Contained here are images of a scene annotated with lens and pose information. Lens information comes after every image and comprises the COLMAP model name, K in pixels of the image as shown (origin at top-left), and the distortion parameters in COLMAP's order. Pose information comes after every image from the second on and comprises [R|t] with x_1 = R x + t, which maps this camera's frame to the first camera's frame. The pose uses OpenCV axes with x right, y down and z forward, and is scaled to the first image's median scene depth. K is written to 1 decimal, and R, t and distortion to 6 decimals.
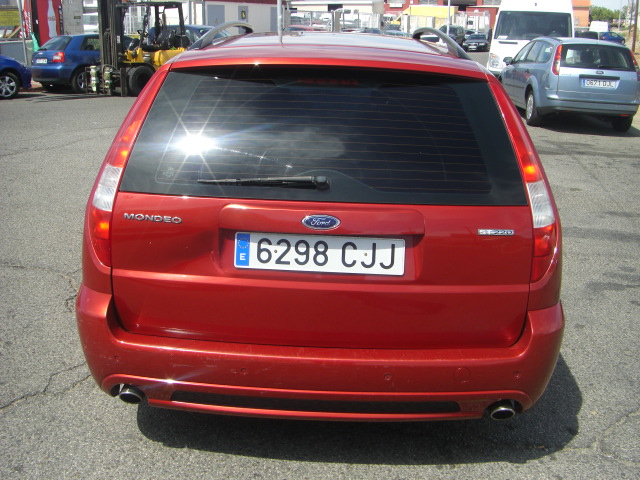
lens RADIAL K [[717.7, 0, 304.8], [0, 717.7, 239.9], [0, 0, 1]] dist [-0.150100, 0.000000]
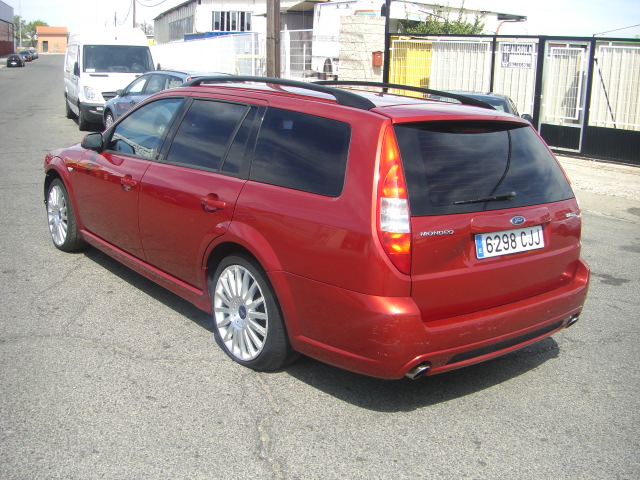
lens RADIAL K [[717.7, 0, 319.1], [0, 717.7, 245.2], [0, 0, 1]] dist [-0.150100, 0.000000]
pose [[0.744896, -0.140544, 0.652210, -0.964538], [0.158917, 0.986801, 0.031143, -0.064591], [-0.647978, 0.080449, 0.757398, 0.081254]]
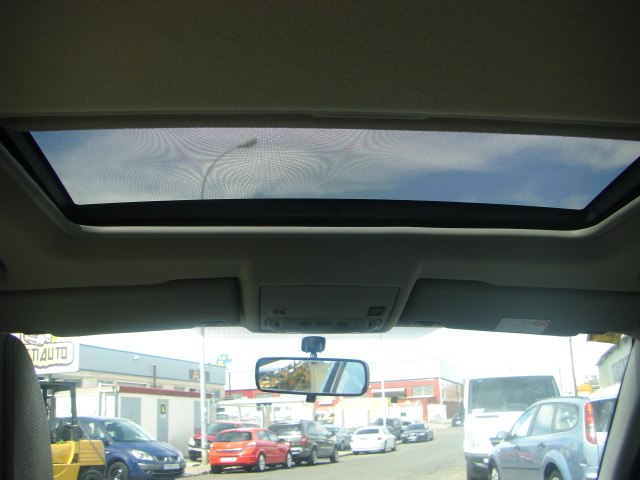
lens RADIAL K [[717.7, 0, 318.8], [0, 717.7, 238.2], [0, 0, 1]] dist [-0.150100, 0.000000]
pose [[0.992510, -0.007777, 0.121915, 0.006891], [0.070856, 0.849602, -0.522643, -0.249395], [-0.099514, 0.527367, 0.843790, 1.213235]]
